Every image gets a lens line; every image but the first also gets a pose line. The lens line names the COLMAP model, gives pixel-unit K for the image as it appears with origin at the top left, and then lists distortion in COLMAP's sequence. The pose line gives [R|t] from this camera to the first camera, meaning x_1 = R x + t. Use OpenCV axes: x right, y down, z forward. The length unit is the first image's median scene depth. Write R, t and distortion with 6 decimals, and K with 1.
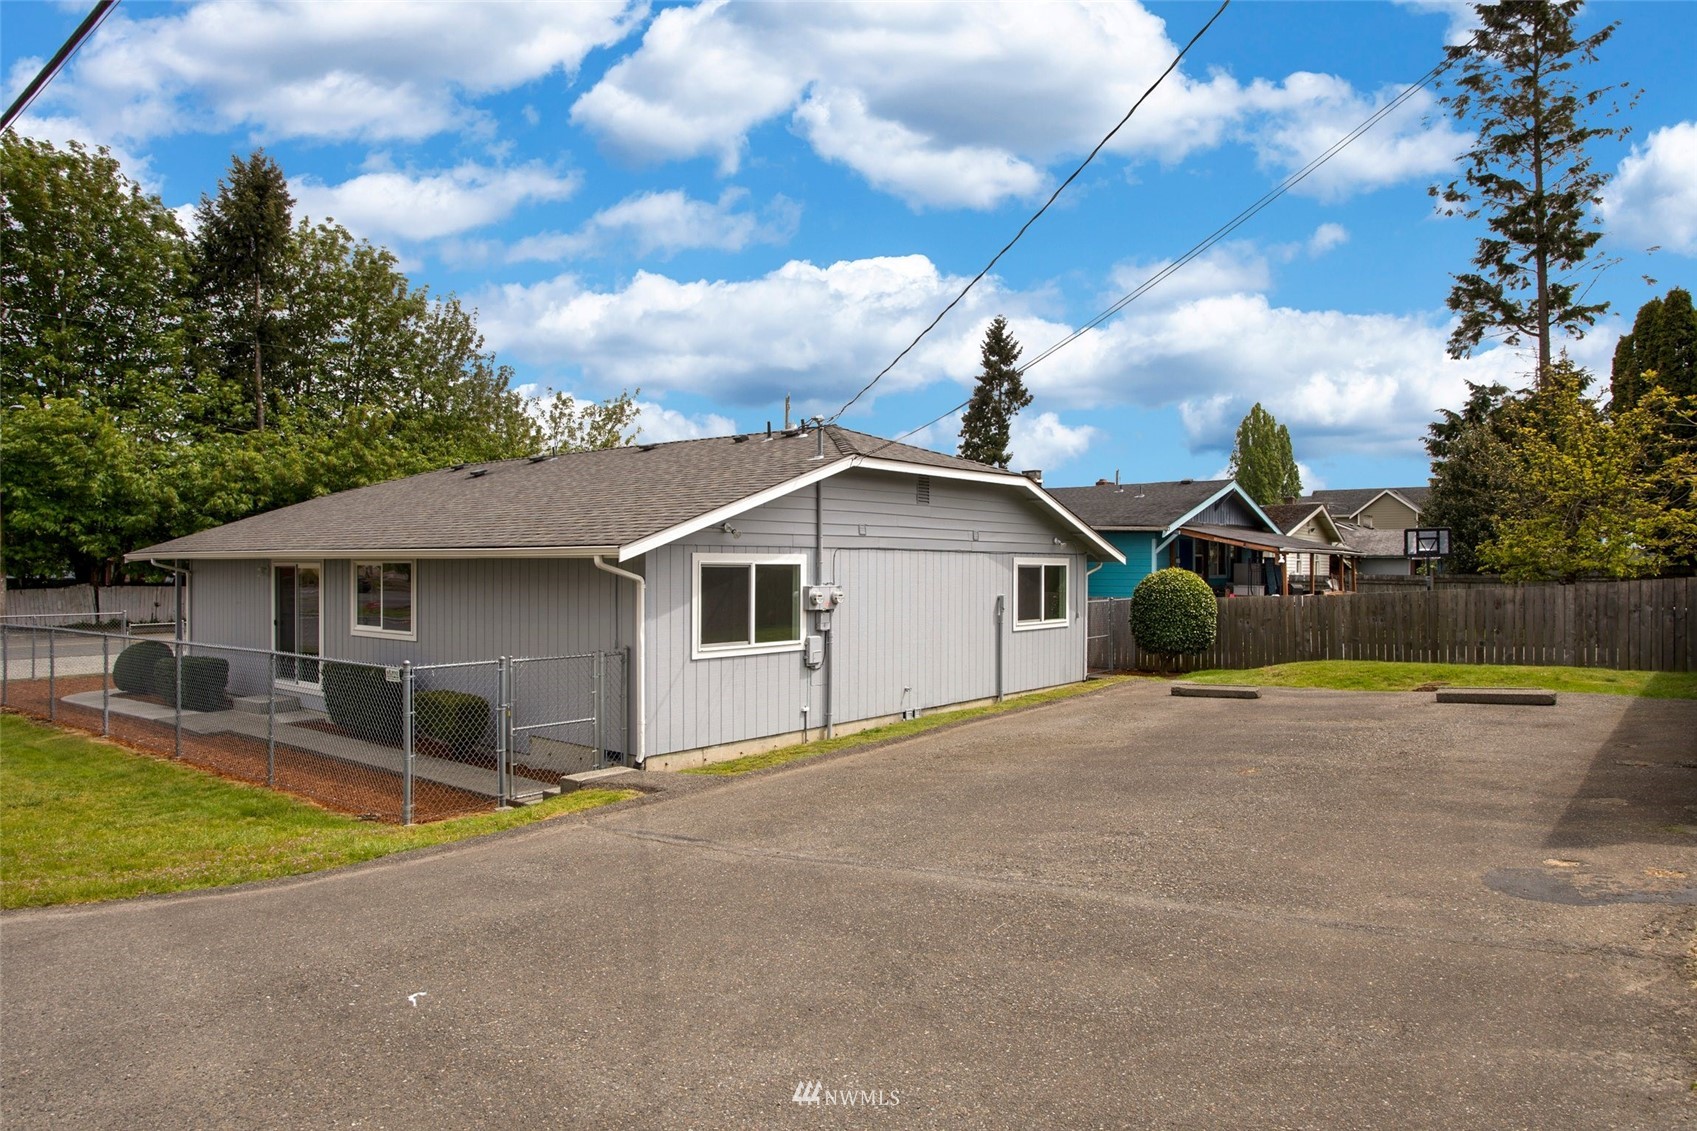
lens RADIAL K [[1091.5, 0, 853.2], [0, 1091.5, 565.0], [0, 0, 1]] dist [-0.003315, -0.000648]
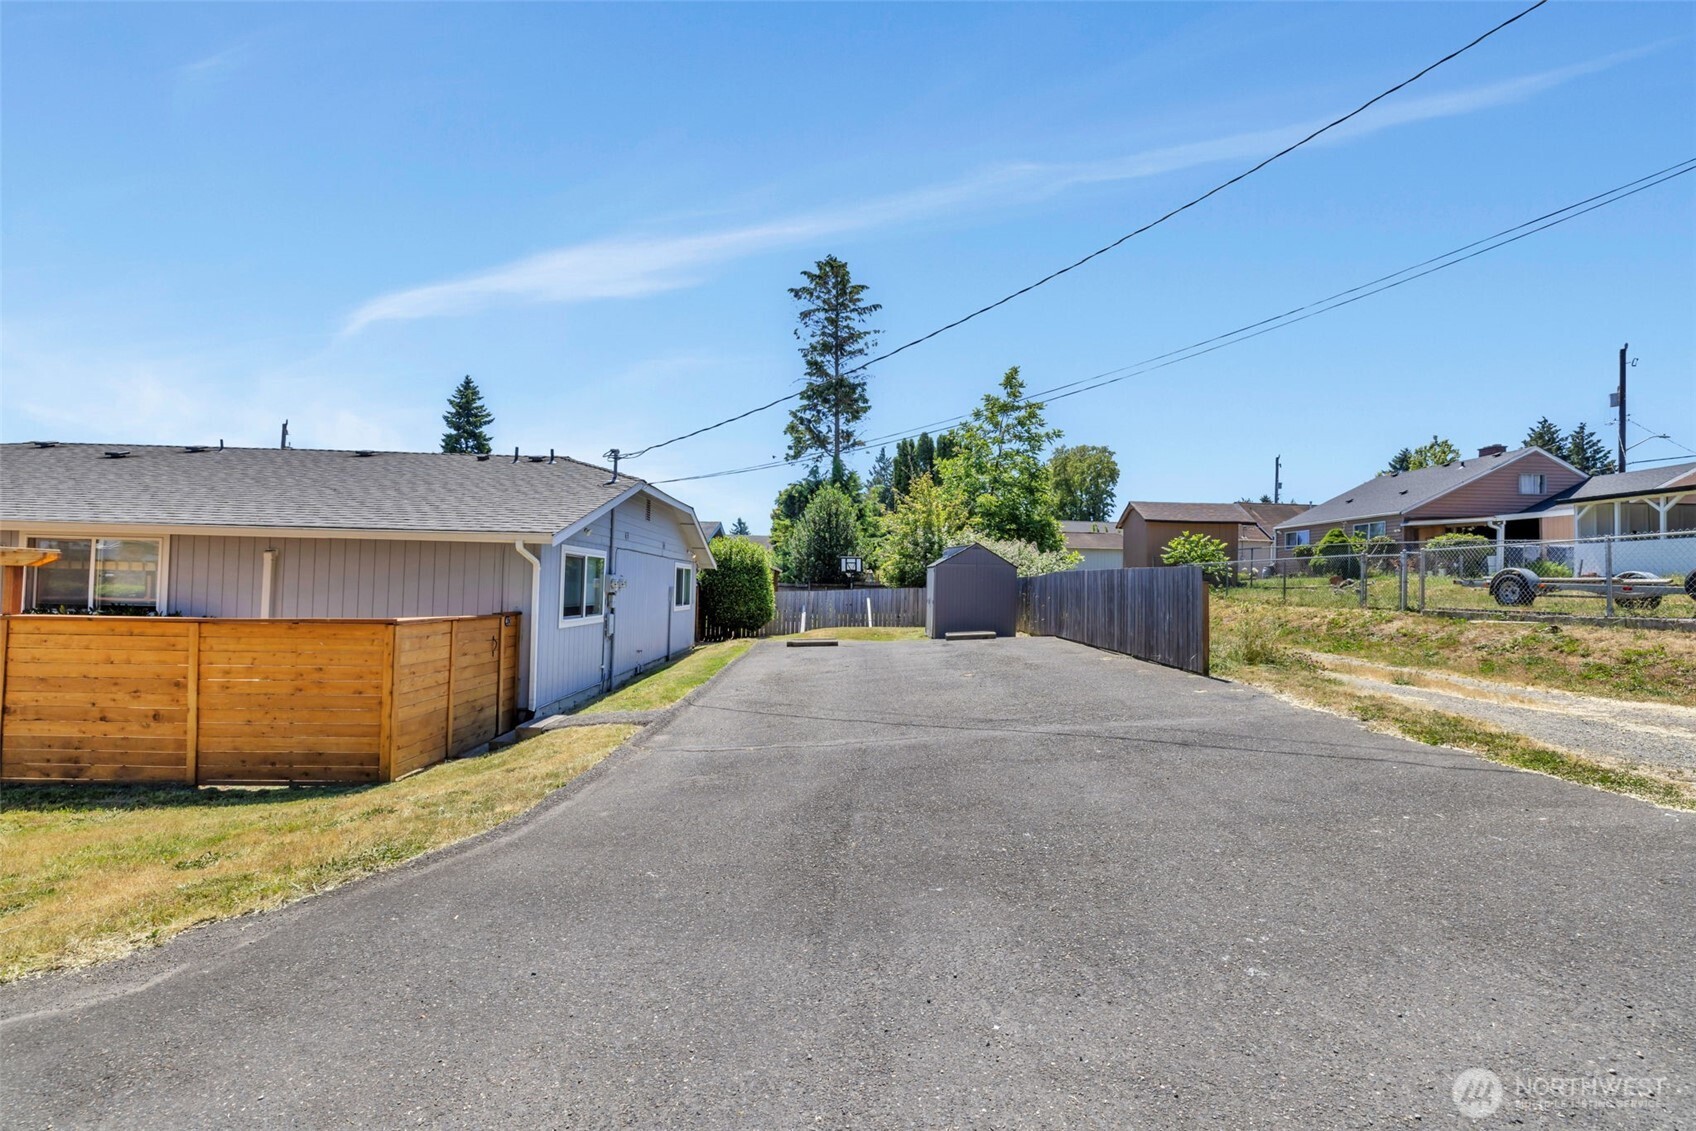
lens RADIAL K [[728.4, 0, 851.1], [0, 728.4, 570.4], [0, 0, 1]] dist [0.003622, 0.000178]
pose [[0.758829, 0.031843, 0.650511, -0.323157], [-0.021925, 0.999487, -0.023349, 0.022755], [-0.650920, 0.003456, 0.759138, 0.102723]]
